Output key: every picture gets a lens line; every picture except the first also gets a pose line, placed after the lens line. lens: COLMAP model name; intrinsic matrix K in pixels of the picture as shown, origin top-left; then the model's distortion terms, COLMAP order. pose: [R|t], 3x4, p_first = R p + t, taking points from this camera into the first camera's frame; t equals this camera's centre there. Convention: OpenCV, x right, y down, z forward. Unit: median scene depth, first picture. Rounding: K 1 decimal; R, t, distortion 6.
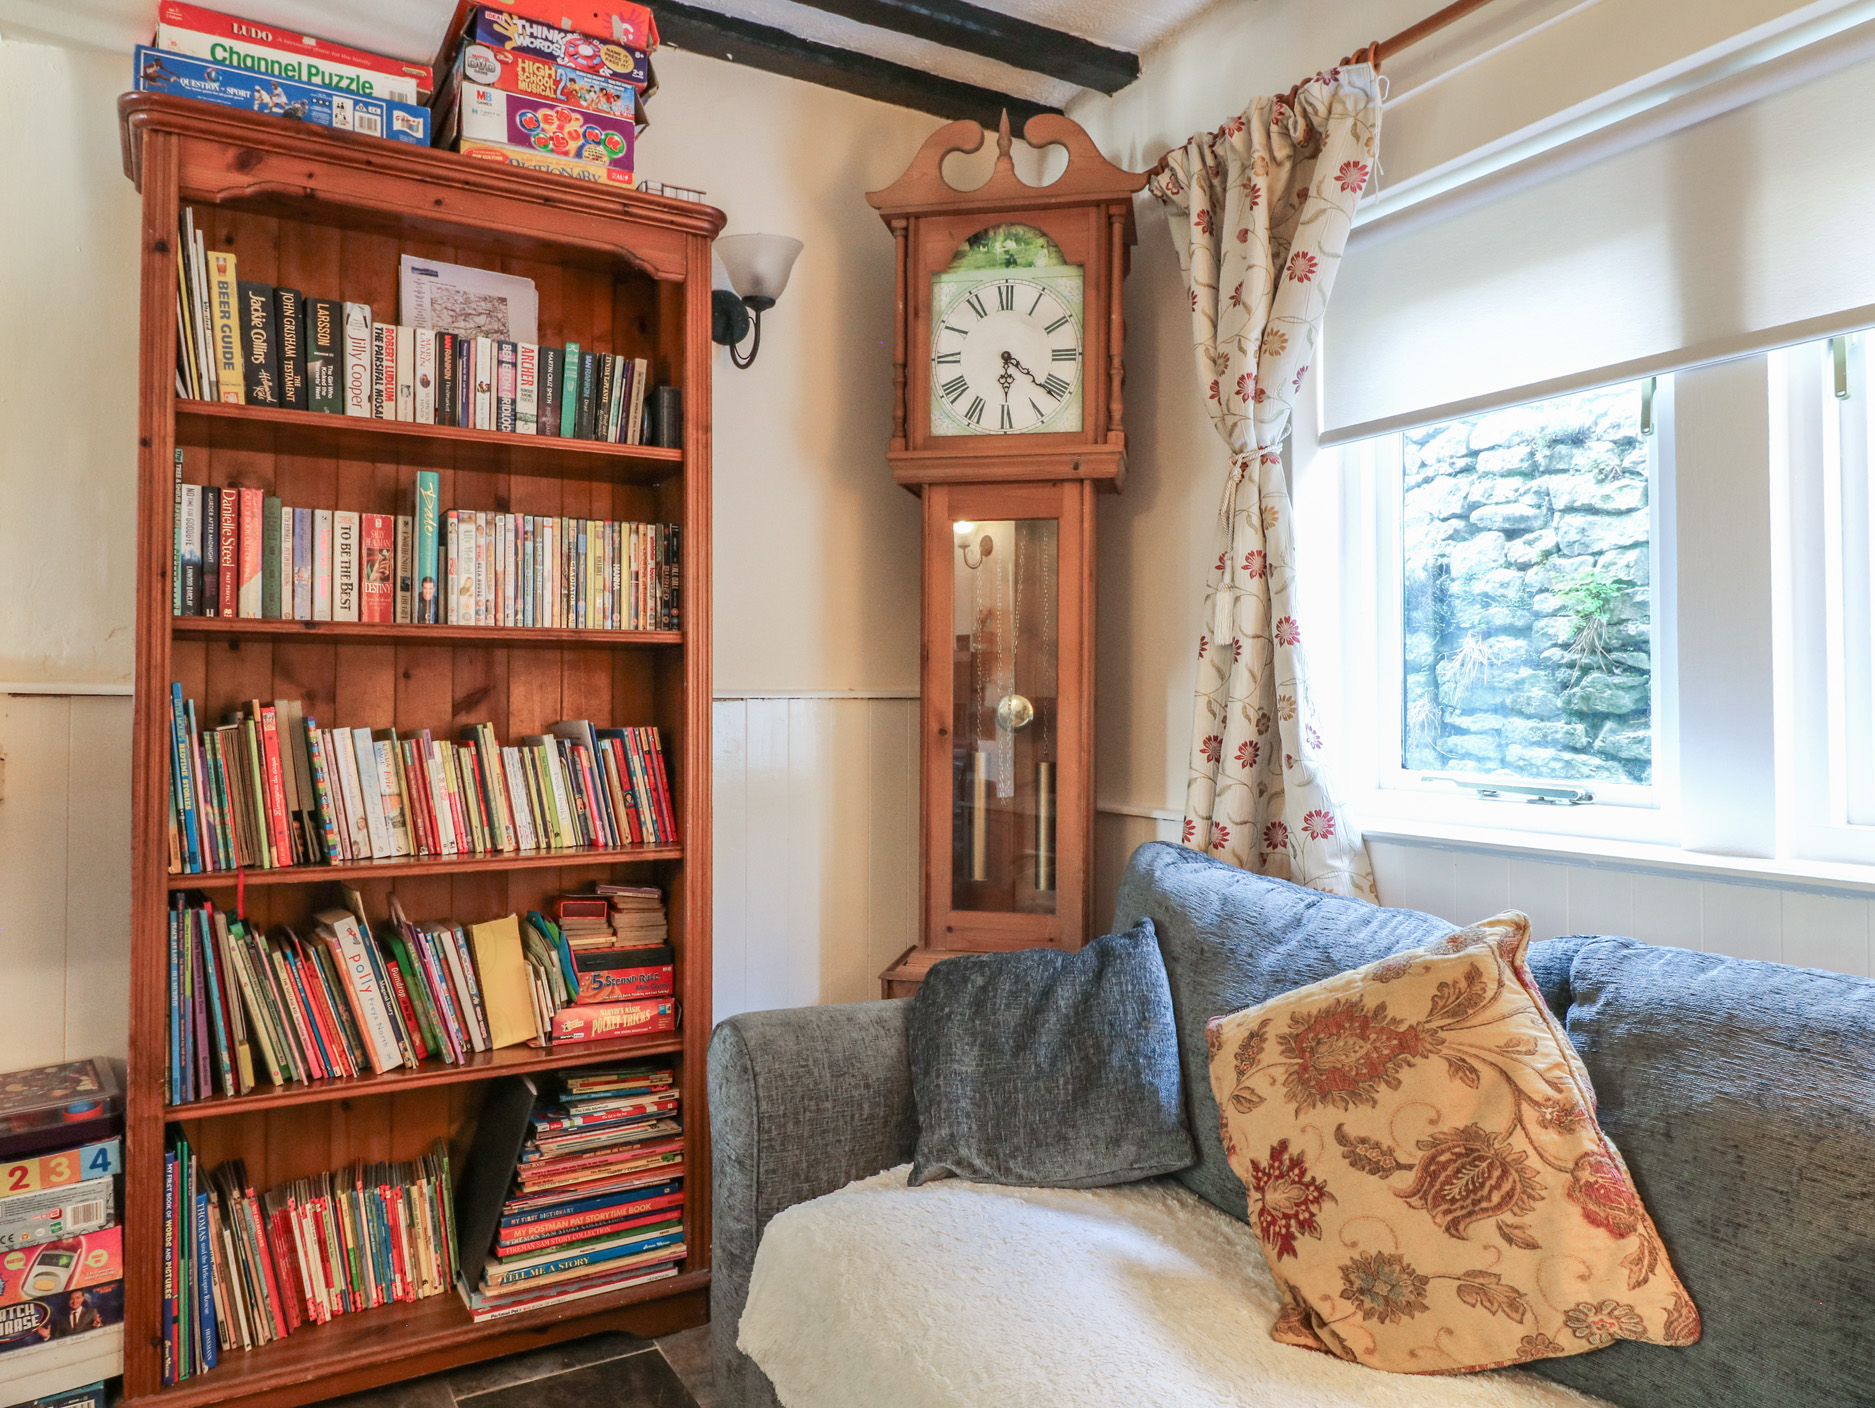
lens RADIAL K [[1261.5, 0, 937.5], [0, 1261.5, 704.0], [0, 0, 1]] dist [-0.001549, -0.001132]
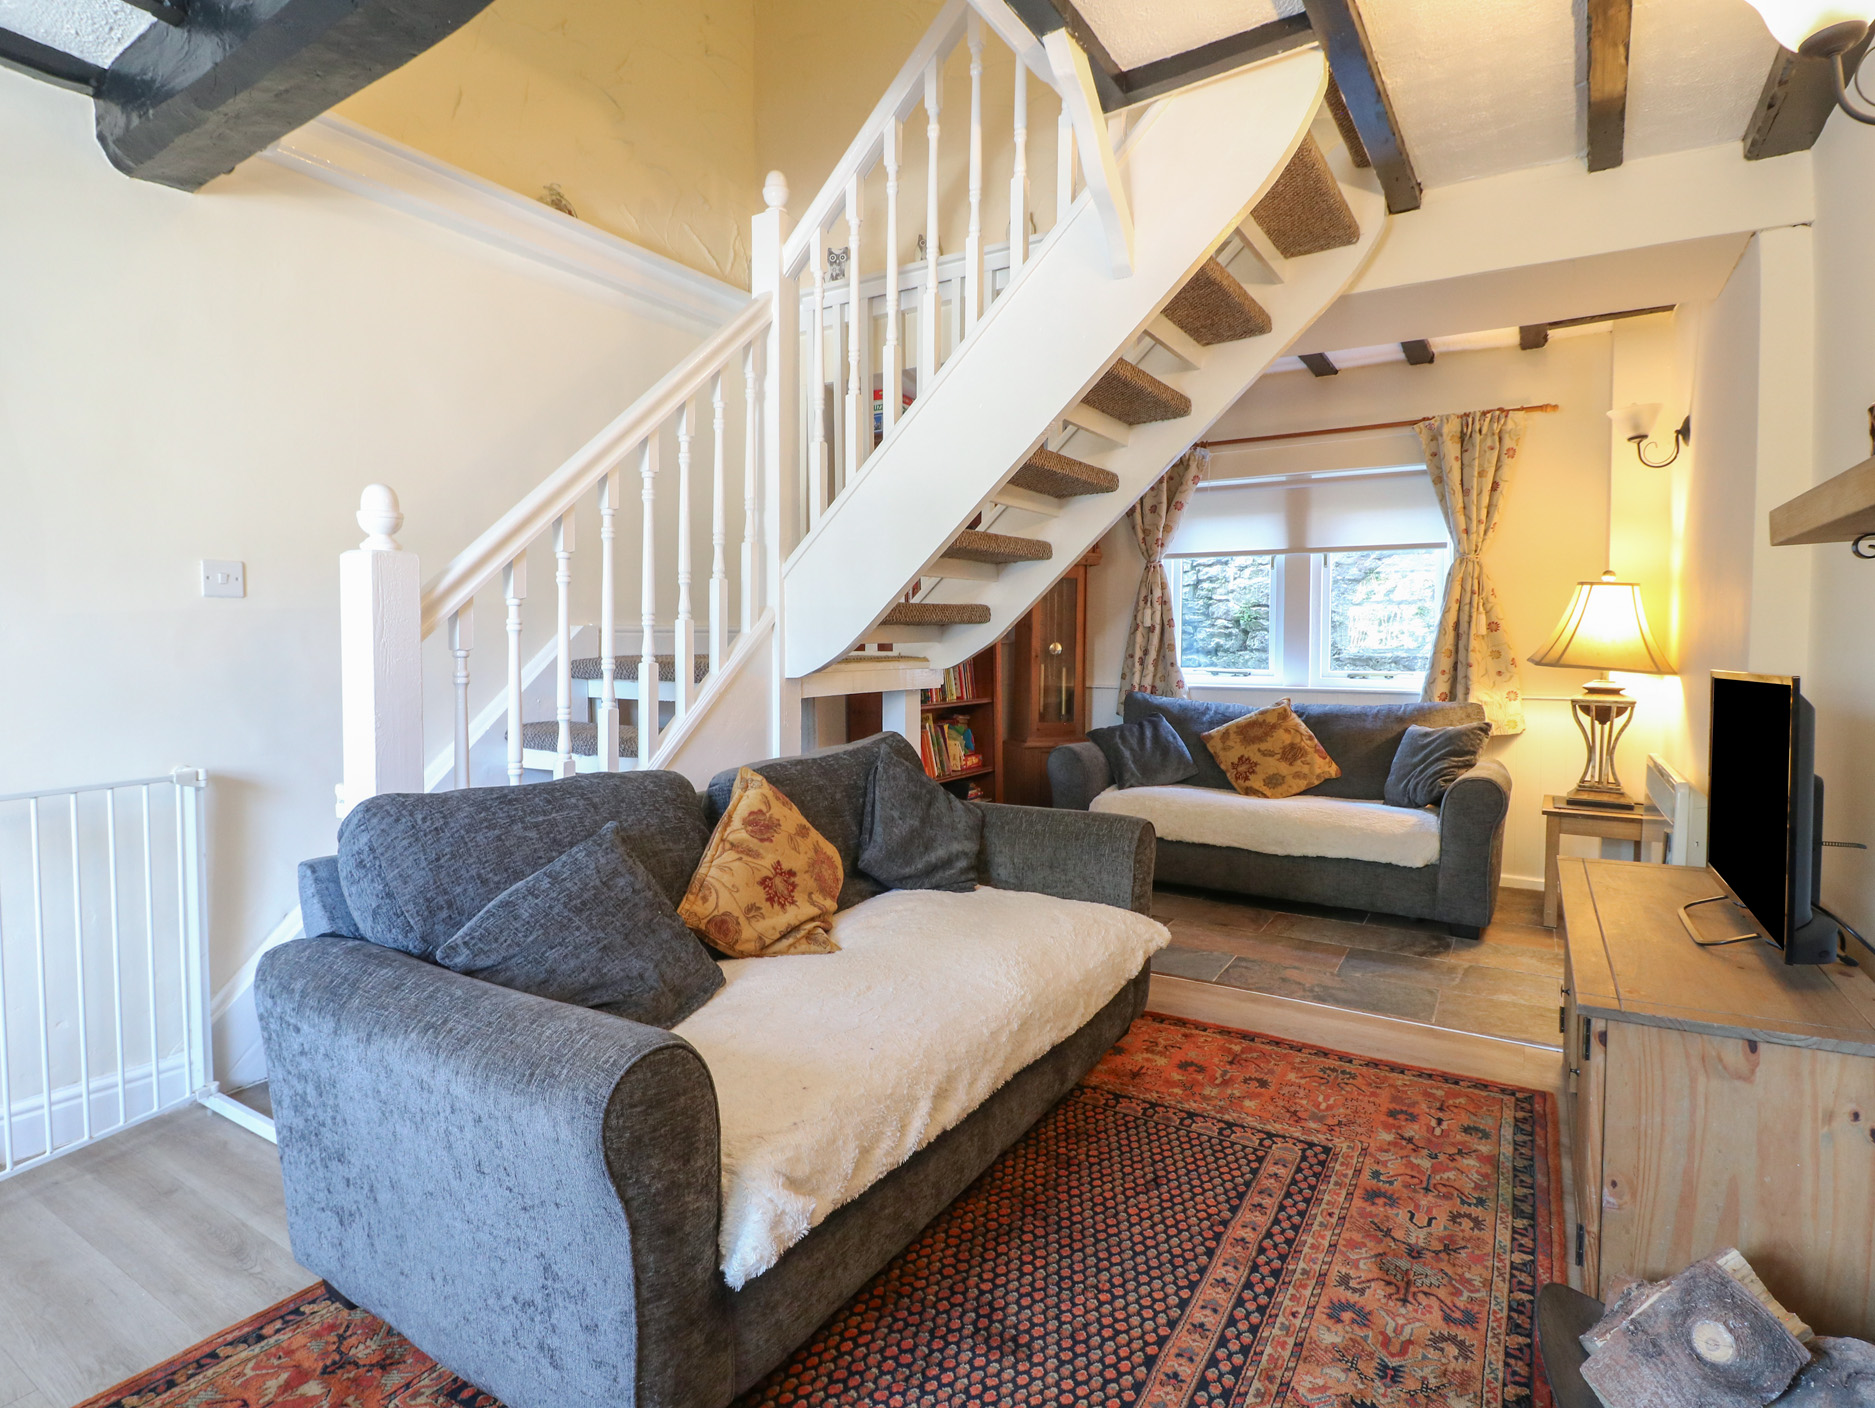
lens RADIAL K [[959.6, 0, 937.9], [0, 959.6, 683.2], [0, 0, 1]] dist [-0.000770, -0.013272]
pose [[0.887735, -0.012369, 0.460189, -2.050102], [-0.006565, 0.999197, 0.039522, 0.001191], [-0.460308, -0.038106, 0.886941, -1.298933]]
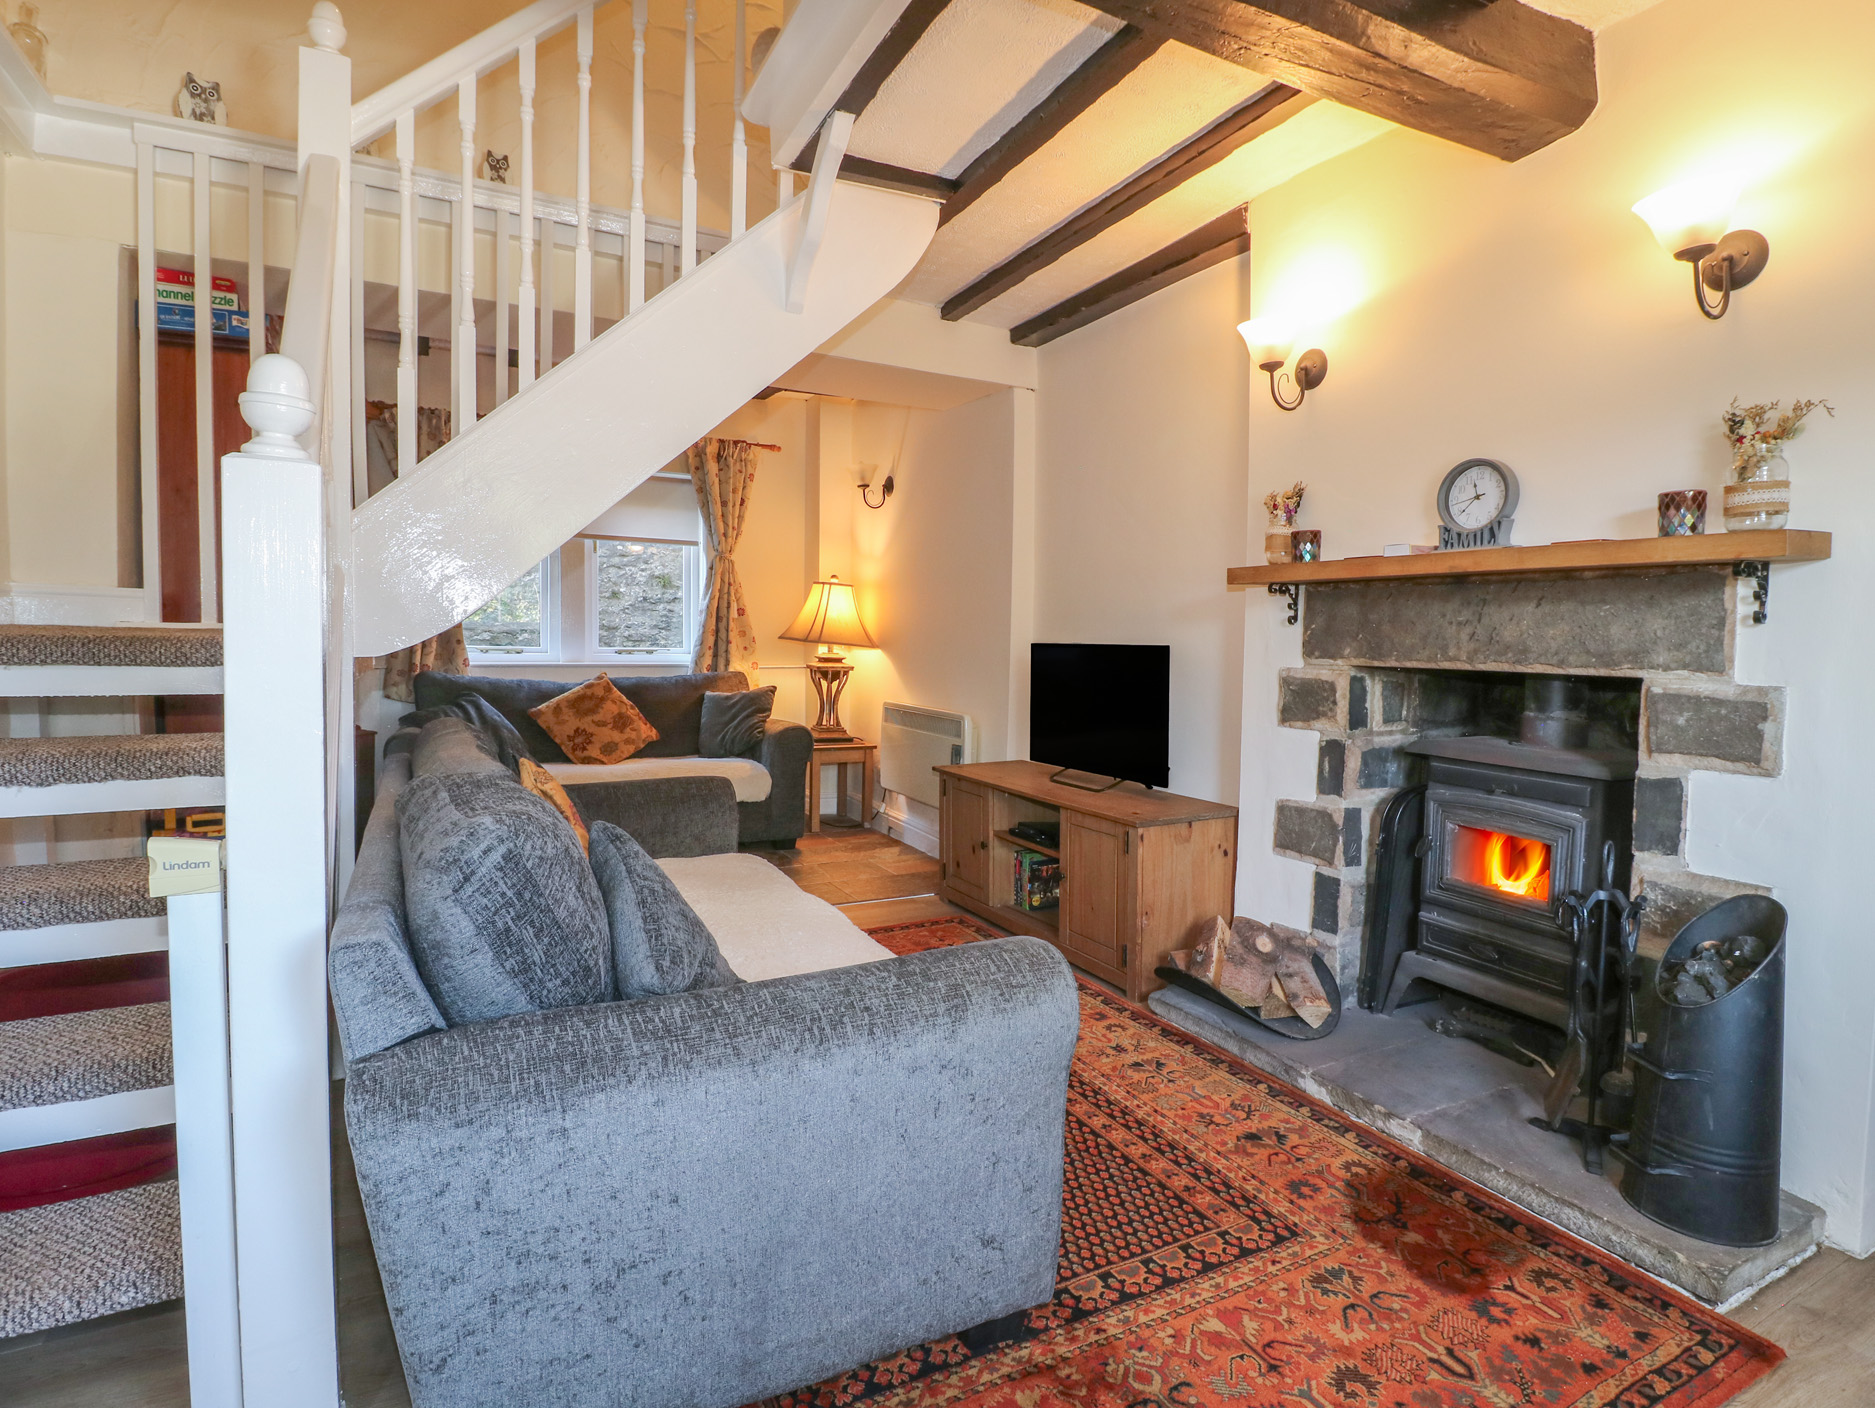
lens RADIAL K [[959.7, 0, 906.7], [0, 959.7, 681.6], [0, 0, 1]] dist [-0.000807, -0.014625]
pose [[0.087032, -0.043549, 0.995253, -2.924363], [-0.016884, 0.998836, 0.045183, 0.026176], [-0.996062, -0.020736, 0.086195, -0.396635]]
